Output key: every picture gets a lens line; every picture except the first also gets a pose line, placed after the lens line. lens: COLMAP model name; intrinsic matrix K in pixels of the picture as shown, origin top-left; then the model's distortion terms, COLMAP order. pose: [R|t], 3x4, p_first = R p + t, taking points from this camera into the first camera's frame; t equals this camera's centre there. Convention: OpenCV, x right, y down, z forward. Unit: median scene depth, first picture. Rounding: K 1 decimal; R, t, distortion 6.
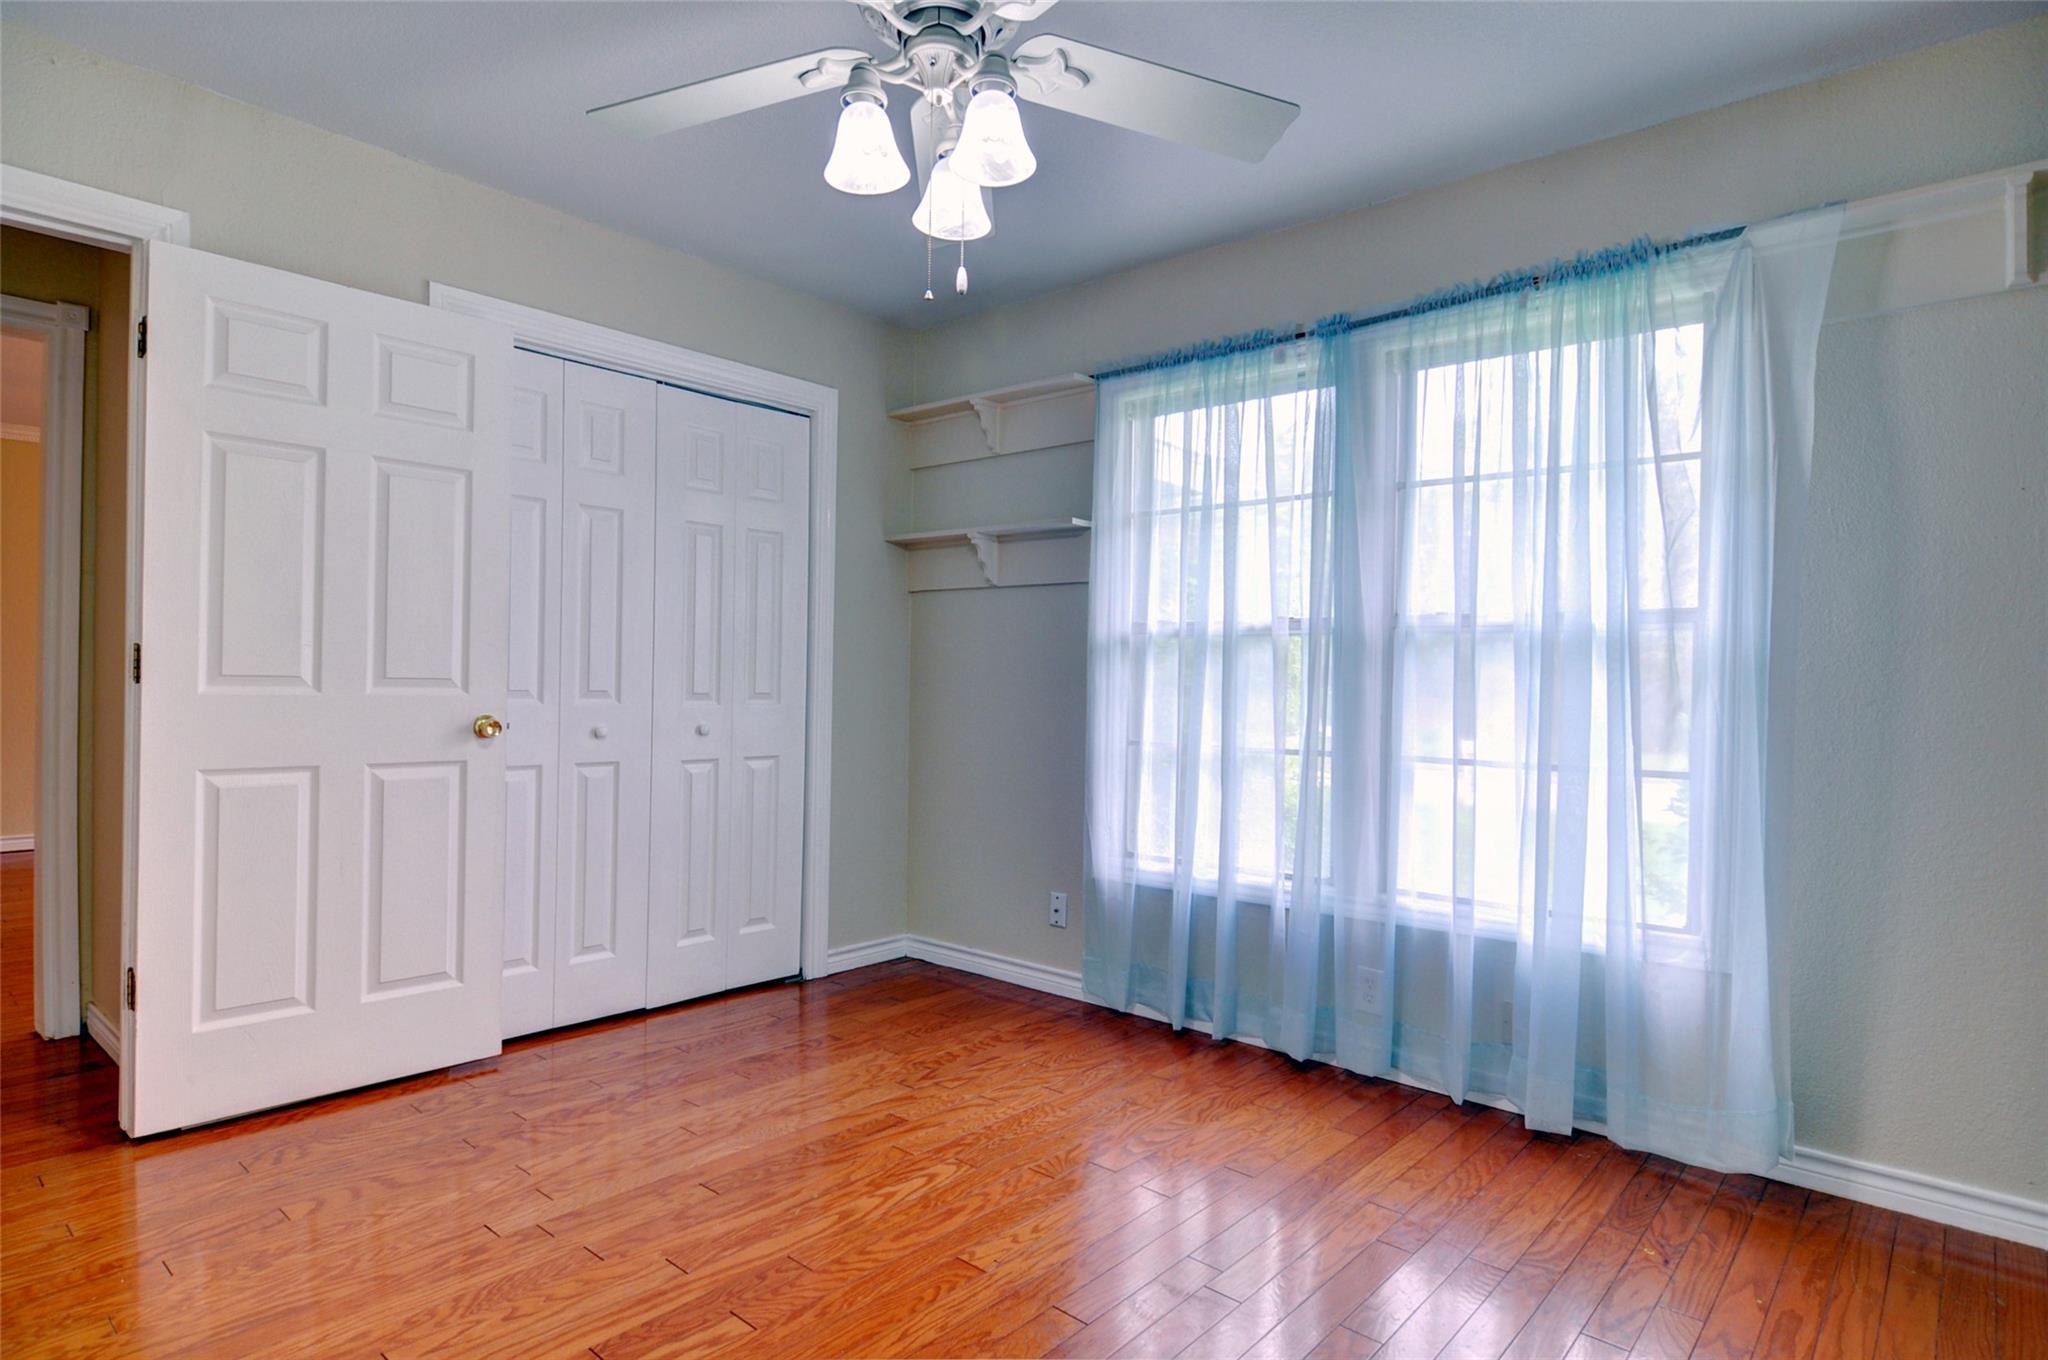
lens RADIAL K [[1087.4, 0, 1021.0], [0, 1087.4, 682.7], [0, 0, 1]] dist [-0.004081, -0.000541]
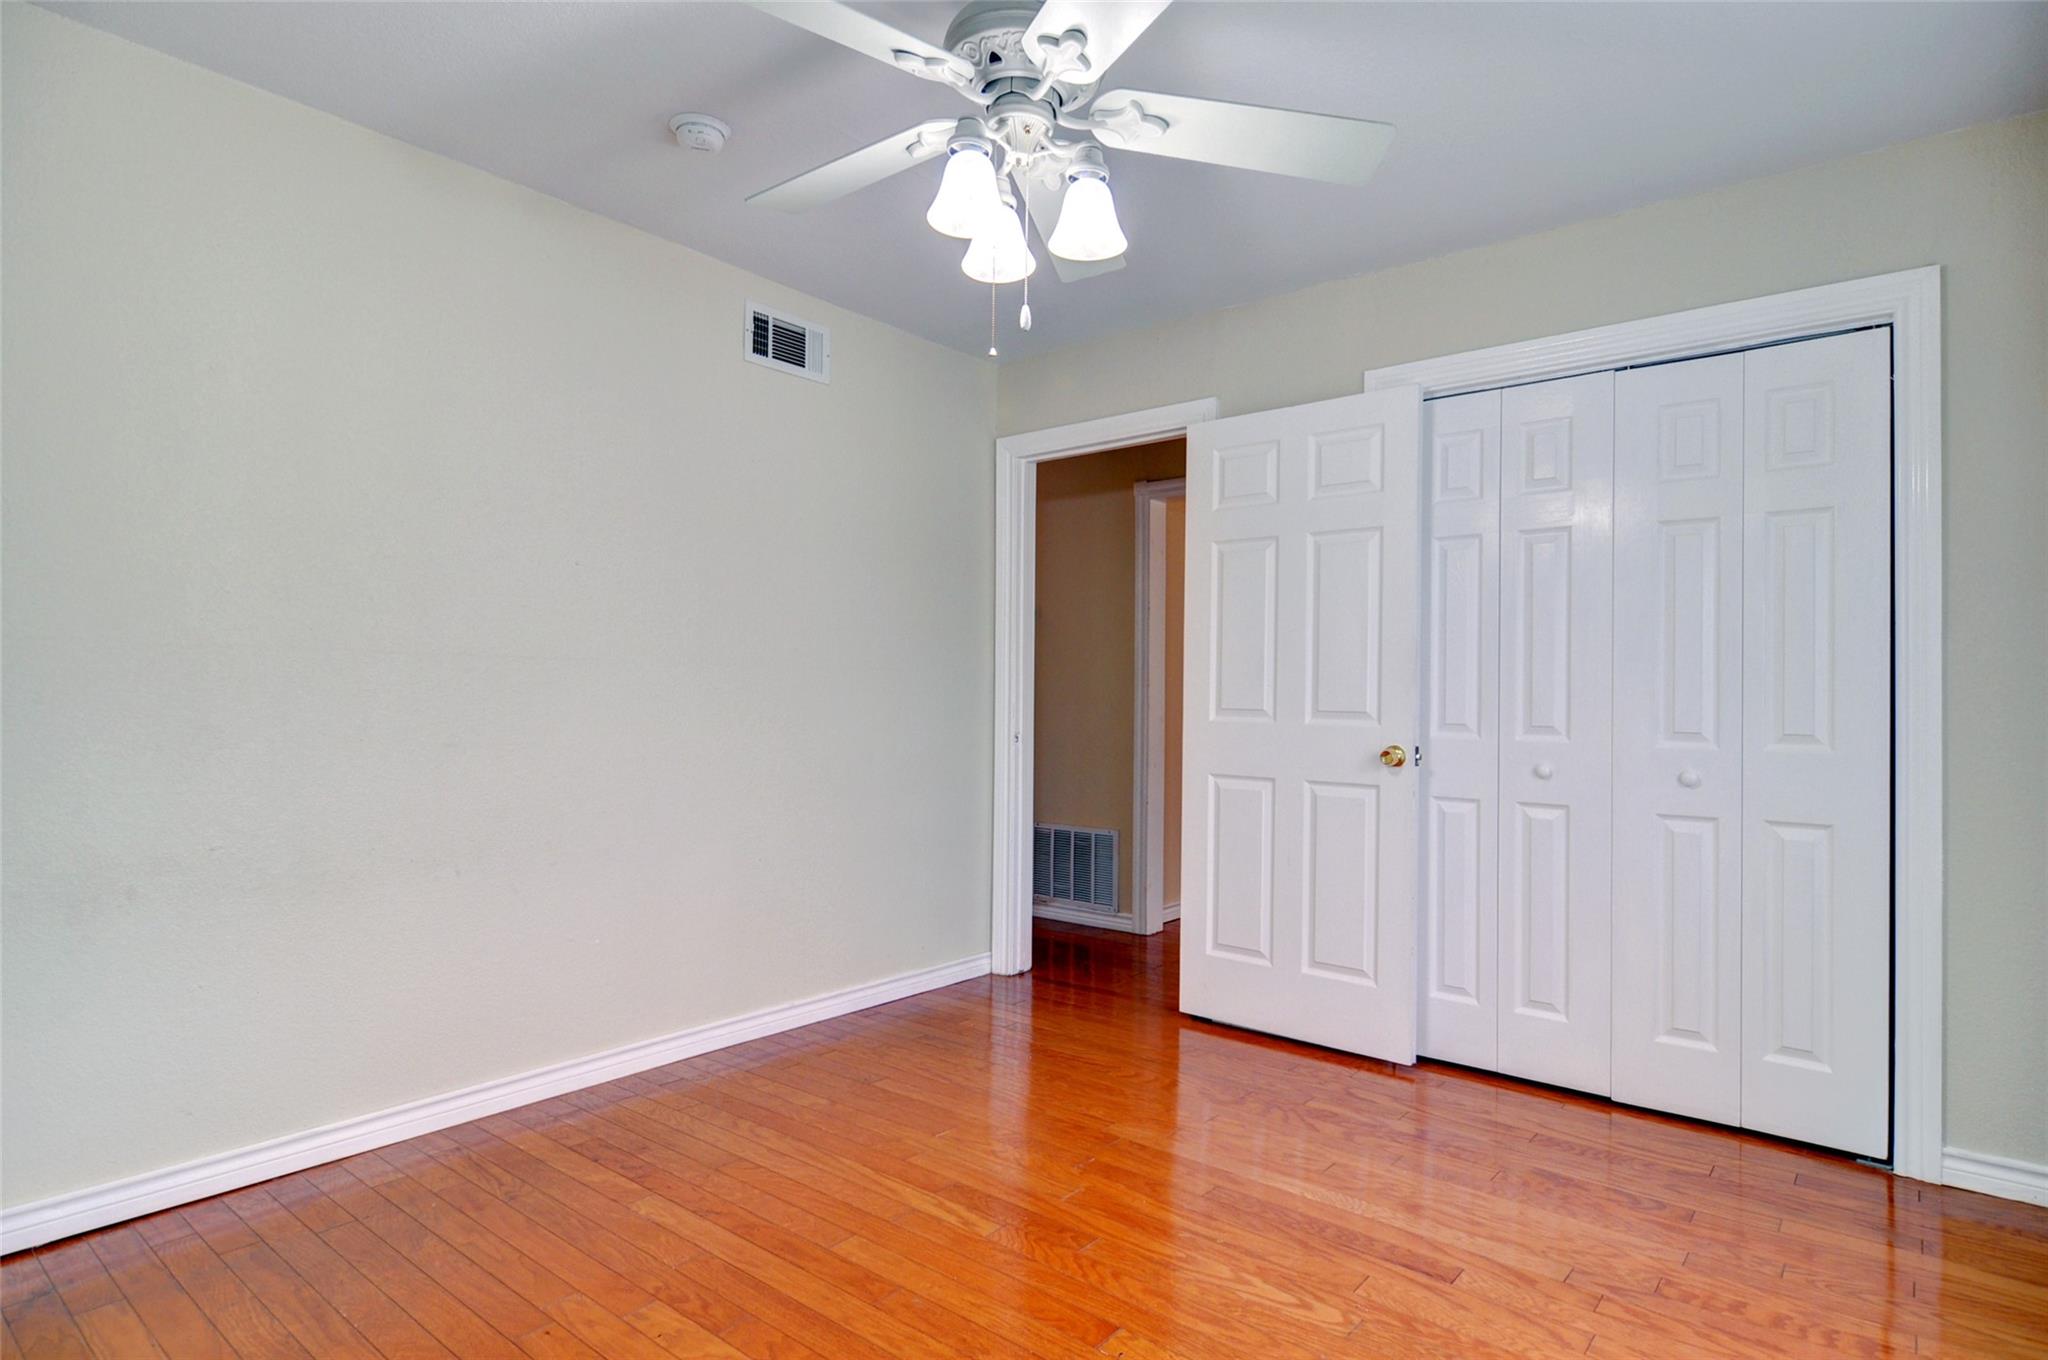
lens RADIAL K [[1087.4, 0, 1021.8], [0, 1087.4, 682.3], [0, 0, 1]] dist [-0.004081, -0.000541]
pose [[0.031579, -0.032254, -0.998981, 0.608036], [-0.013757, 0.999370, -0.032702, 0.007469], [0.999407, 0.014776, 0.031116, 0.607365]]
